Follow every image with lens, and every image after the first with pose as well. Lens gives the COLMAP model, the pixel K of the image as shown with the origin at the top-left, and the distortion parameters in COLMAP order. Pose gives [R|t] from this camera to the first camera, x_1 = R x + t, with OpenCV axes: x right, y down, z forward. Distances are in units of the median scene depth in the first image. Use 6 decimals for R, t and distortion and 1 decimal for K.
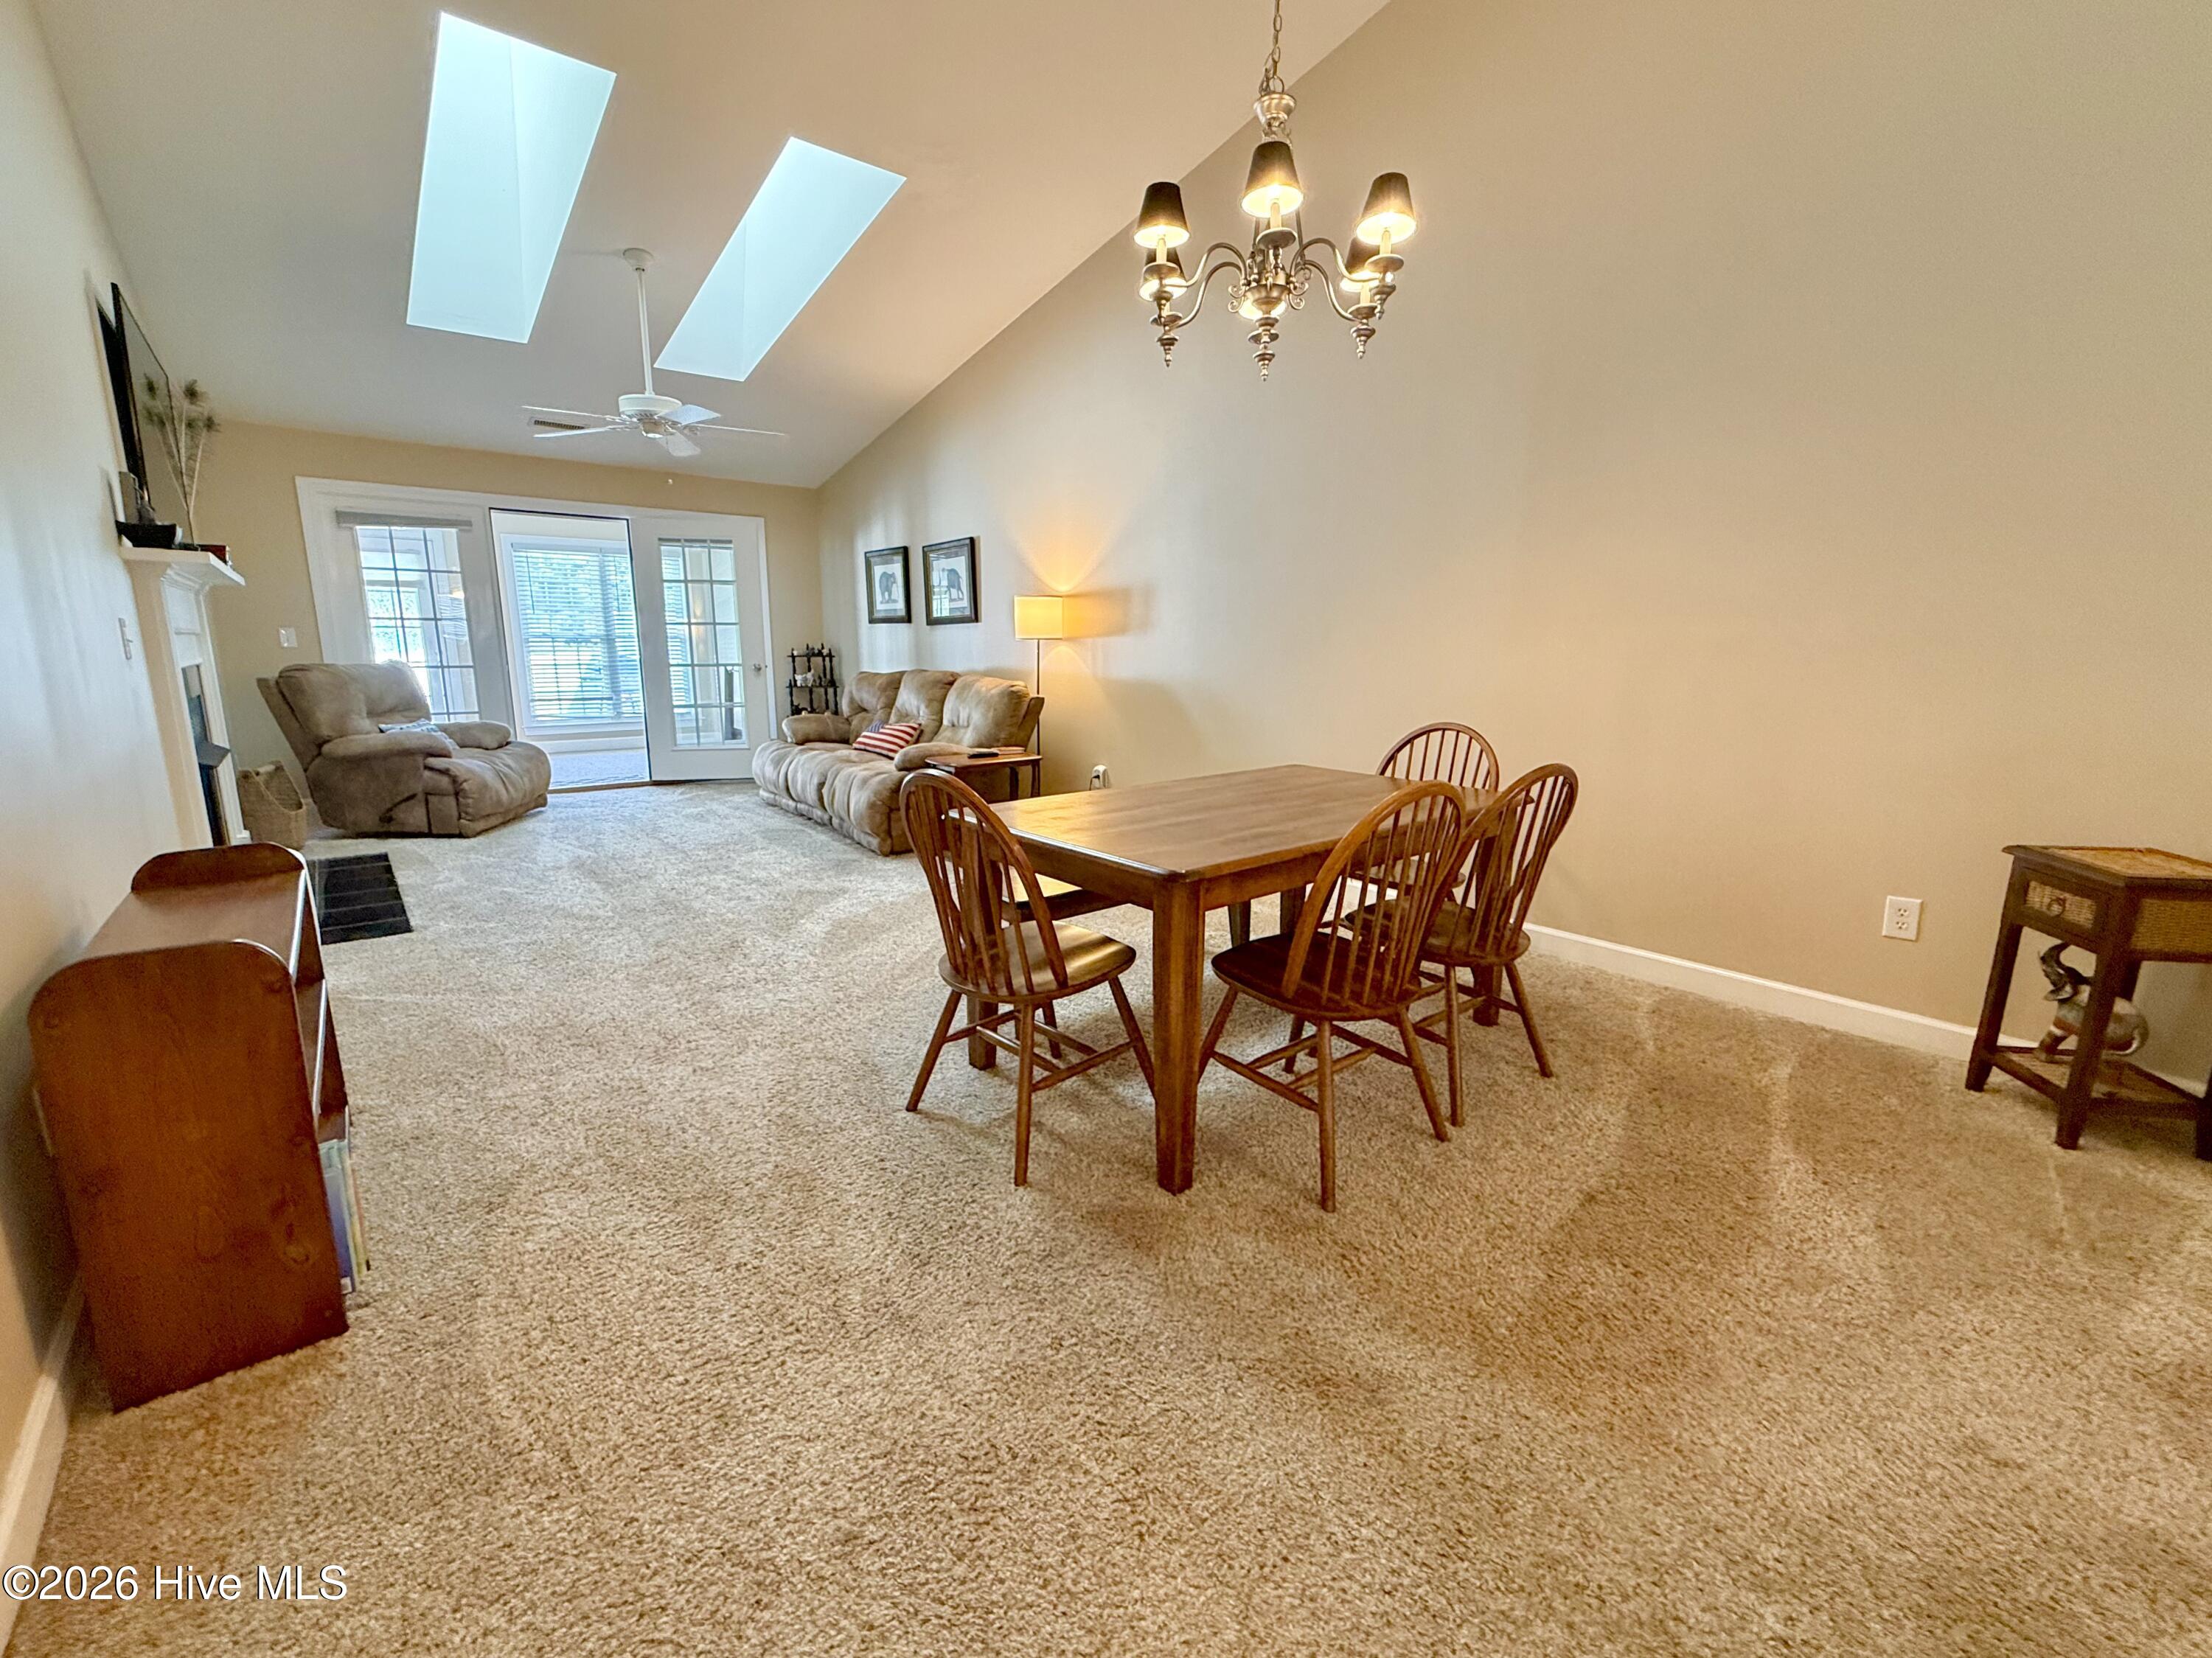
lens RADIAL K [[892.4, 0, 1087.6], [0, 892.4, 810.4], [0, 0, 1]] dist [0.001780, 0.000186]
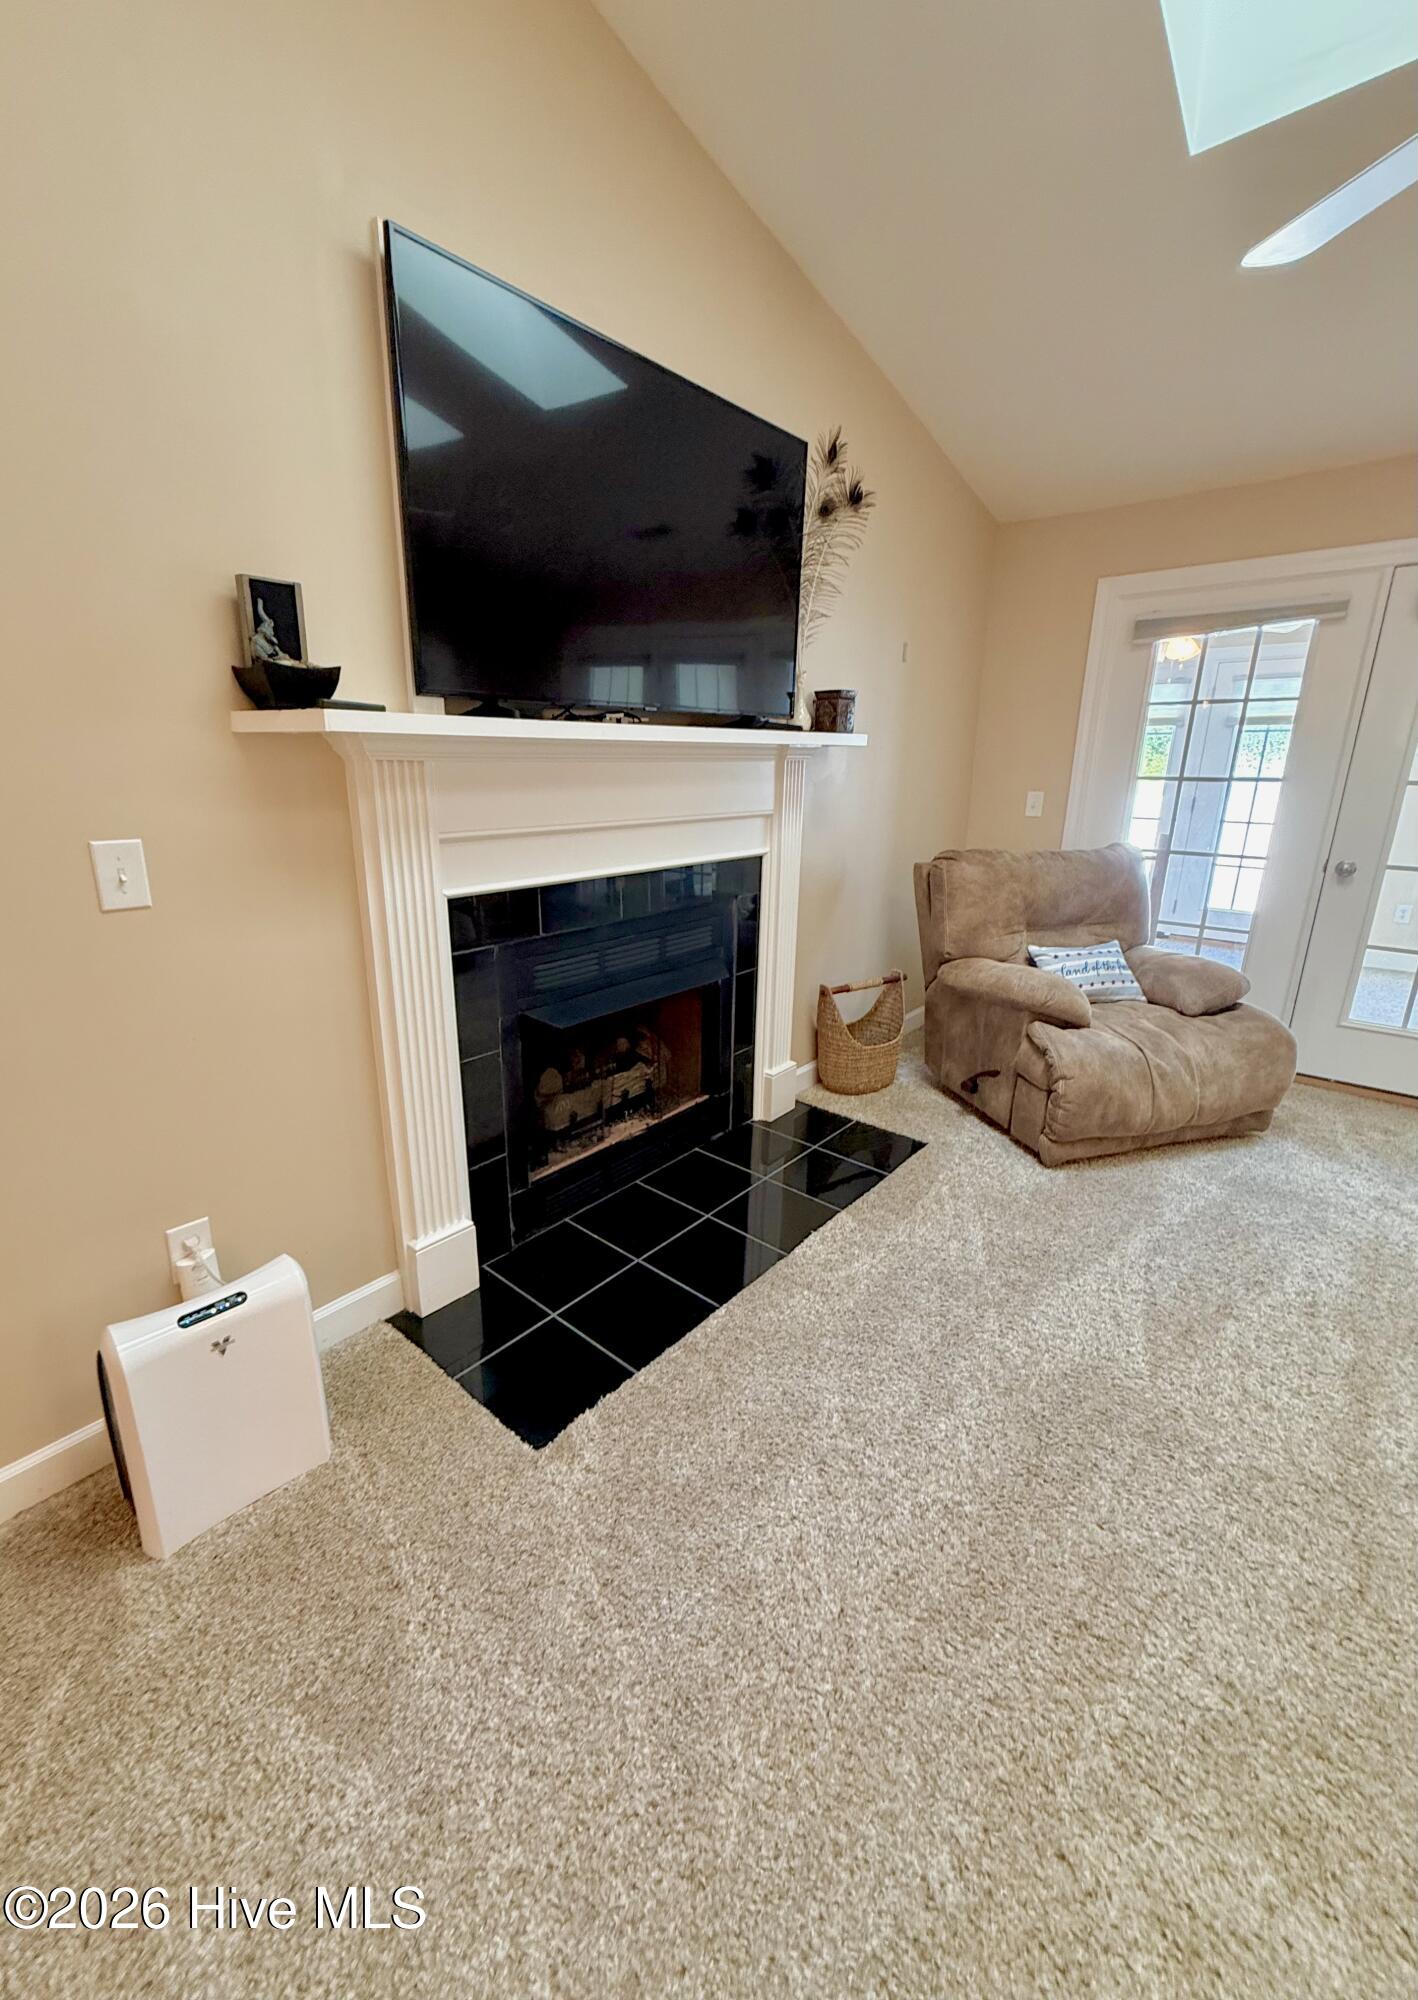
lens RADIAL K [[784.1, 0, 693.9], [0, 784.1, 985.0], [0, 0, 1]] dist [0.001199, -0.000026]
pose [[0.144218, 0.268457, -0.952435, -0.295883], [-0.190549, 0.952018, 0.239486, -0.183243], [0.971026, 0.146947, 0.188453, 0.738790]]
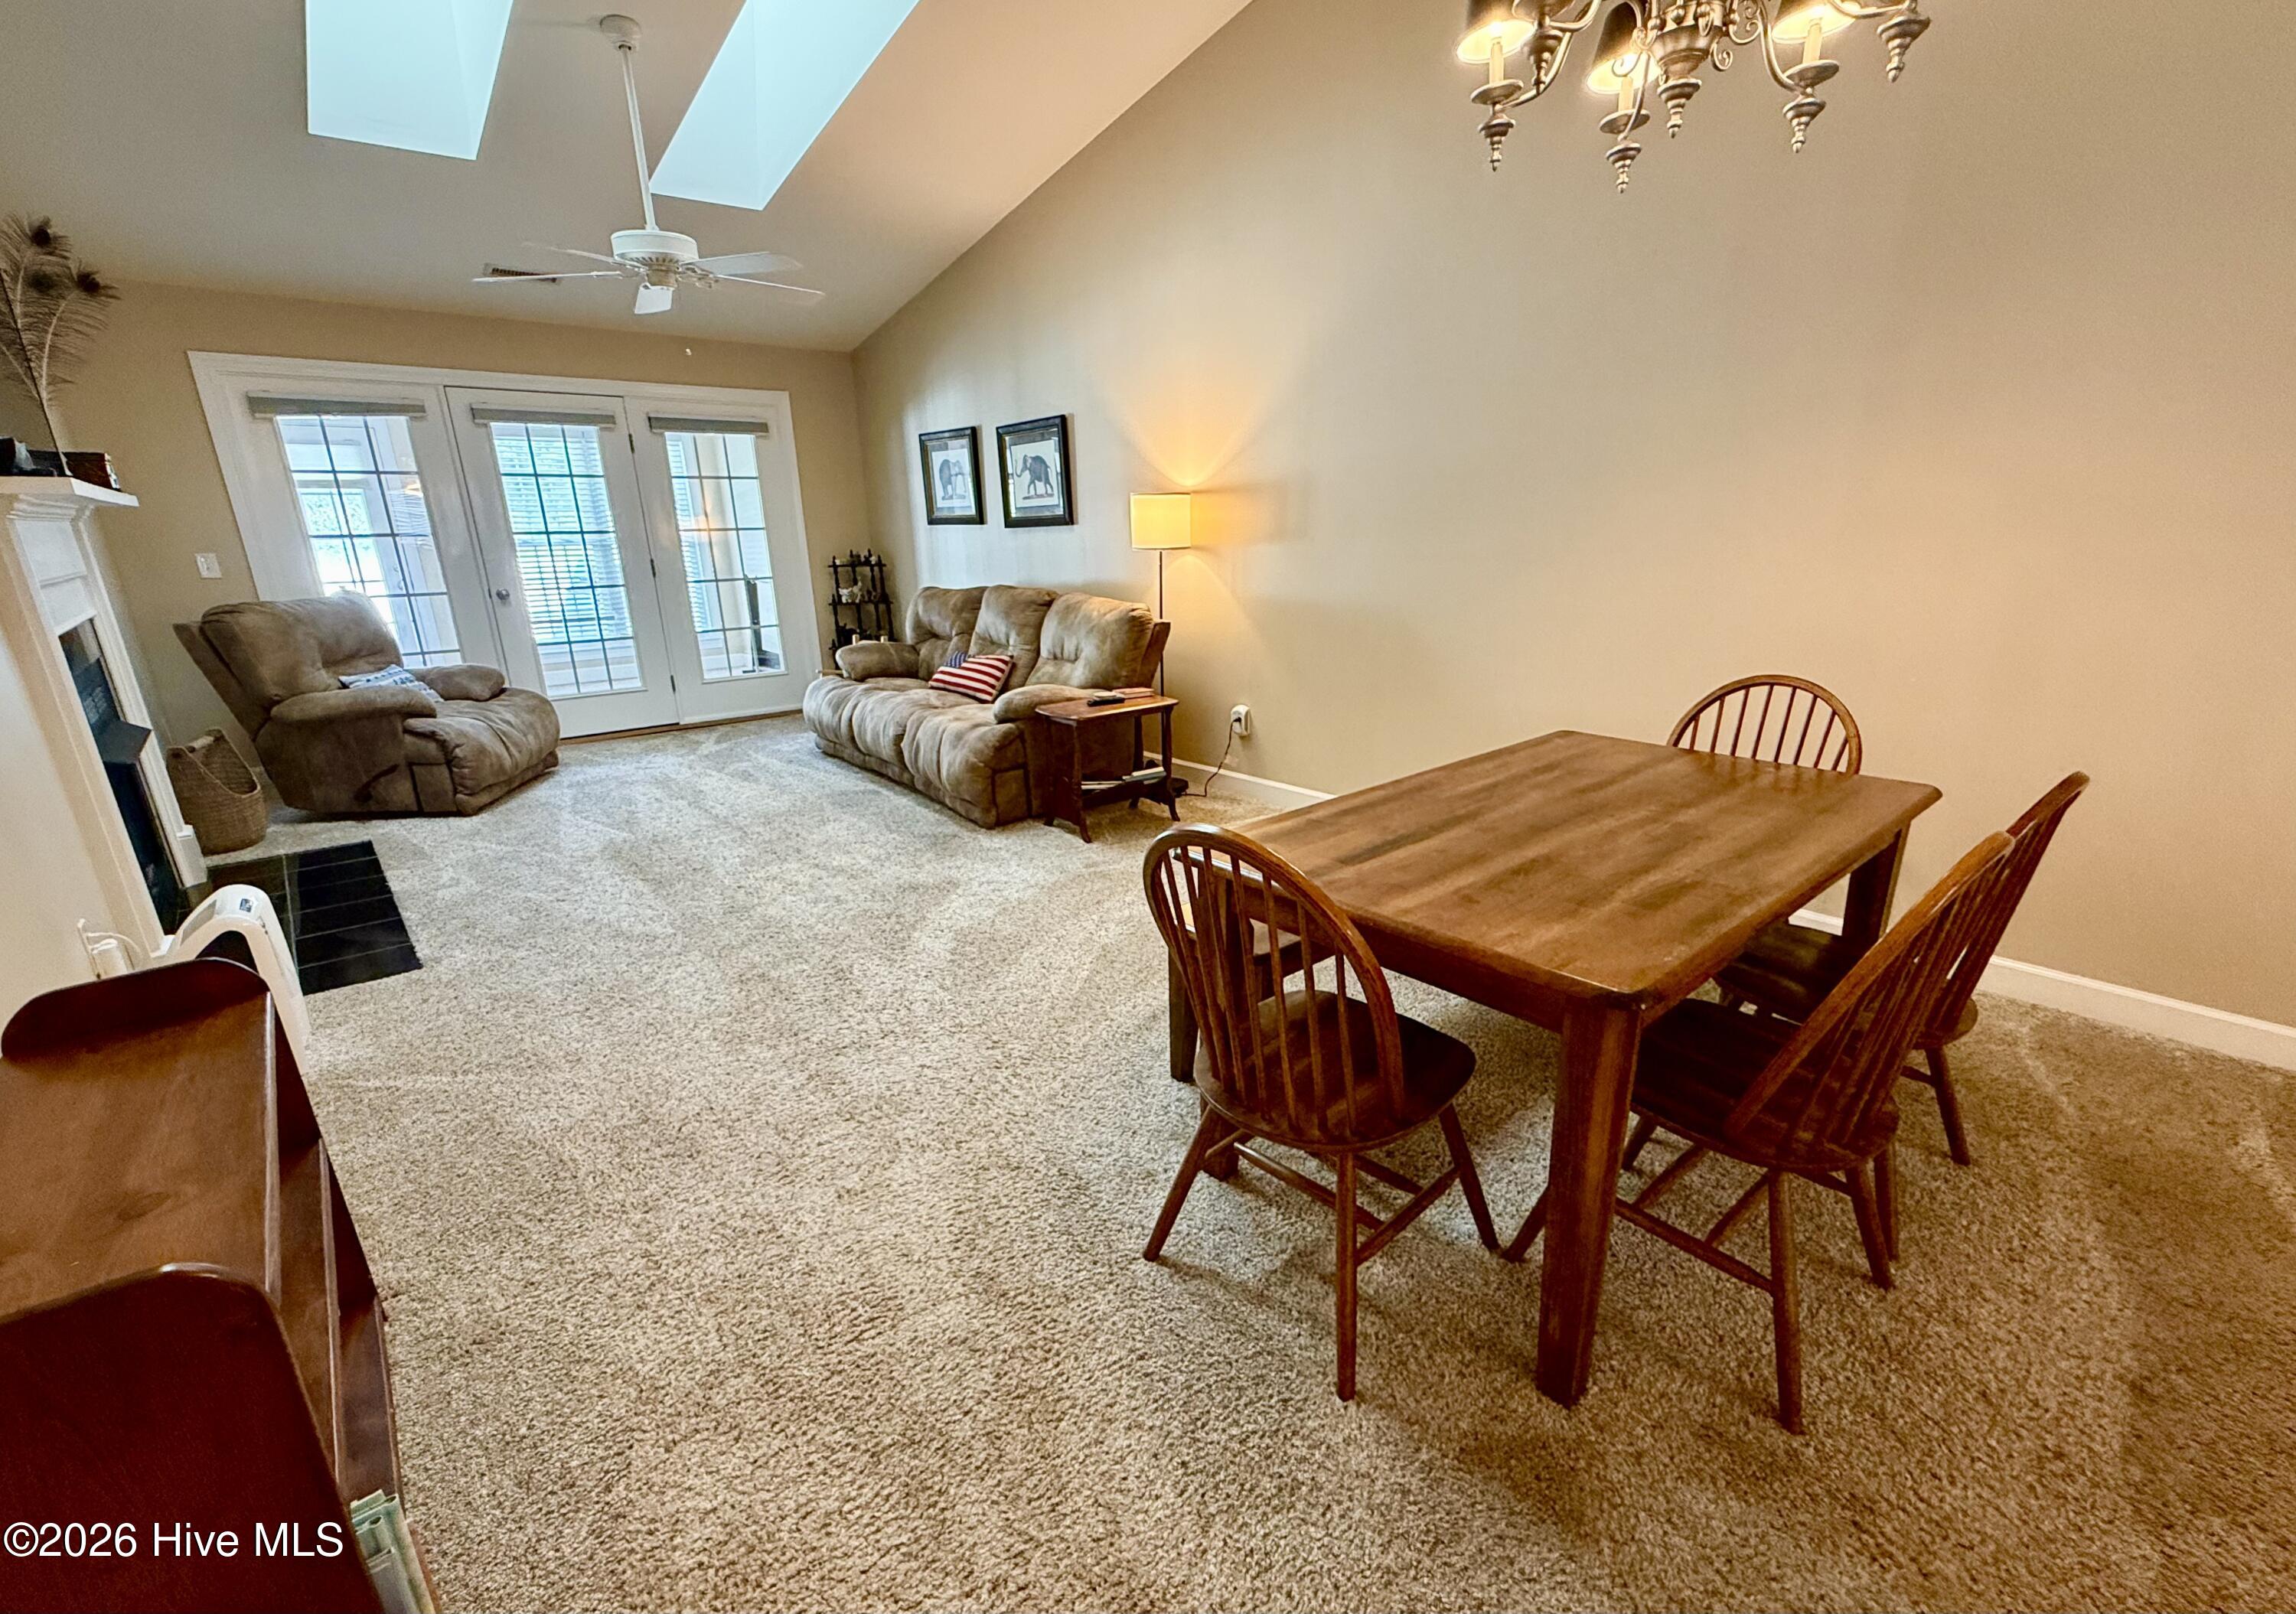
lens RADIAL K [[973.0, 0, 1159.3], [0, 973.0, 831.3], [0, 0, 1]] dist [0.000107, 0.000774]
pose [[0.999384, -0.028303, 0.020770, -0.093374], [0.025566, 0.992212, 0.121905, -0.052754], [-0.024058, -0.121298, 0.992324, 0.115400]]
